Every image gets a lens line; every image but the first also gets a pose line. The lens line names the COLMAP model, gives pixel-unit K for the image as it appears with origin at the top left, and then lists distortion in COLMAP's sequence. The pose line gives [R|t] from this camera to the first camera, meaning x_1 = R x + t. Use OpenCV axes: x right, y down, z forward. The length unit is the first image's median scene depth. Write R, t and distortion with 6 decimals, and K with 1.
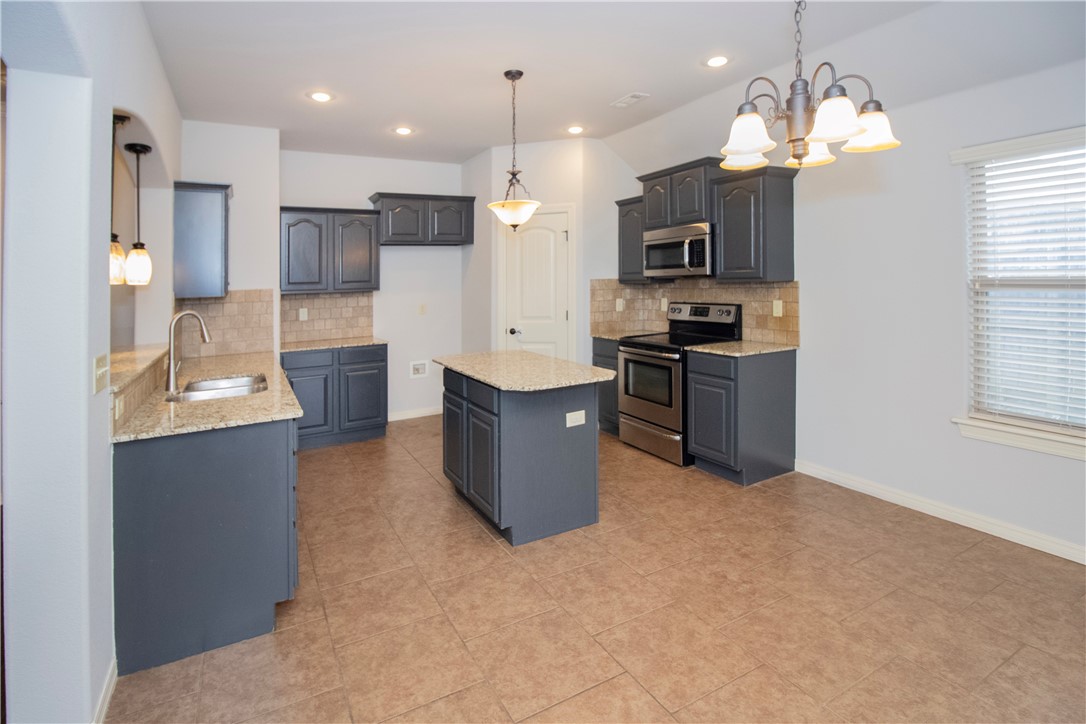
lens RADIAL K [[562.0, 0, 564.0], [0, 562.0, 266.6], [0, 0, 1]] dist [-0.001382, -0.001170]
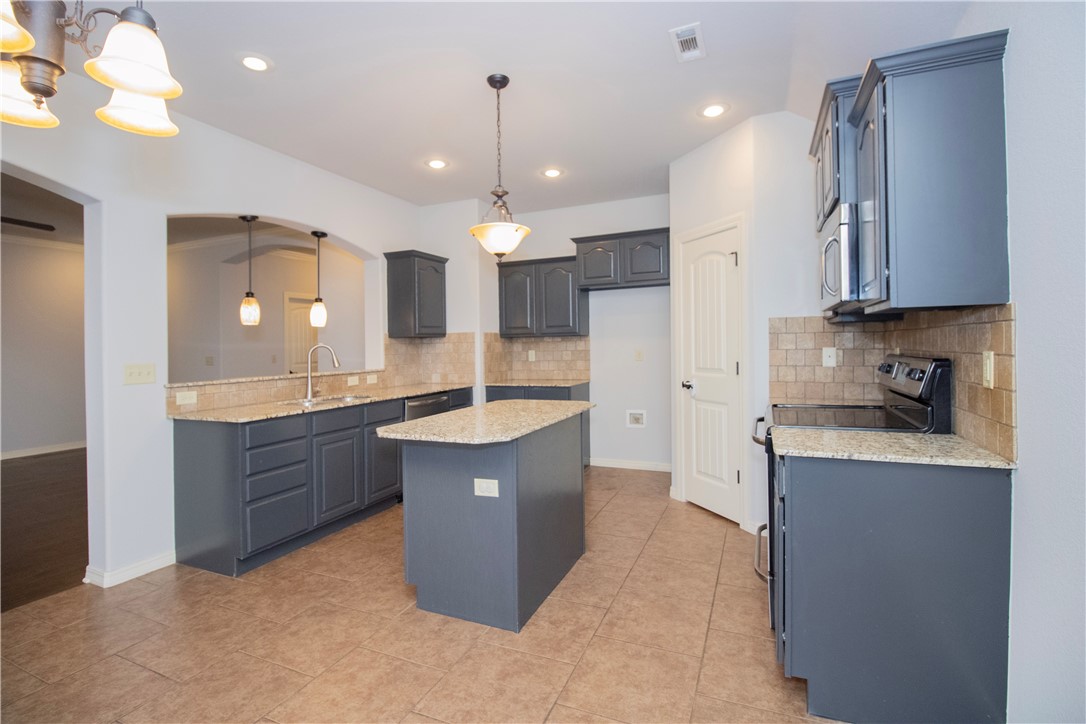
lens RADIAL K [[529.0, 0, 539.5], [0, 529.0, 335.0], [0, 0, 1]] dist [-0.031700, -0.000457]
pose [[0.577508, -0.000761, -0.816385, 0.516924], [0.022004, 0.999651, 0.014633, 0.034932], [0.816089, -0.026414, 0.577323, 0.493930]]
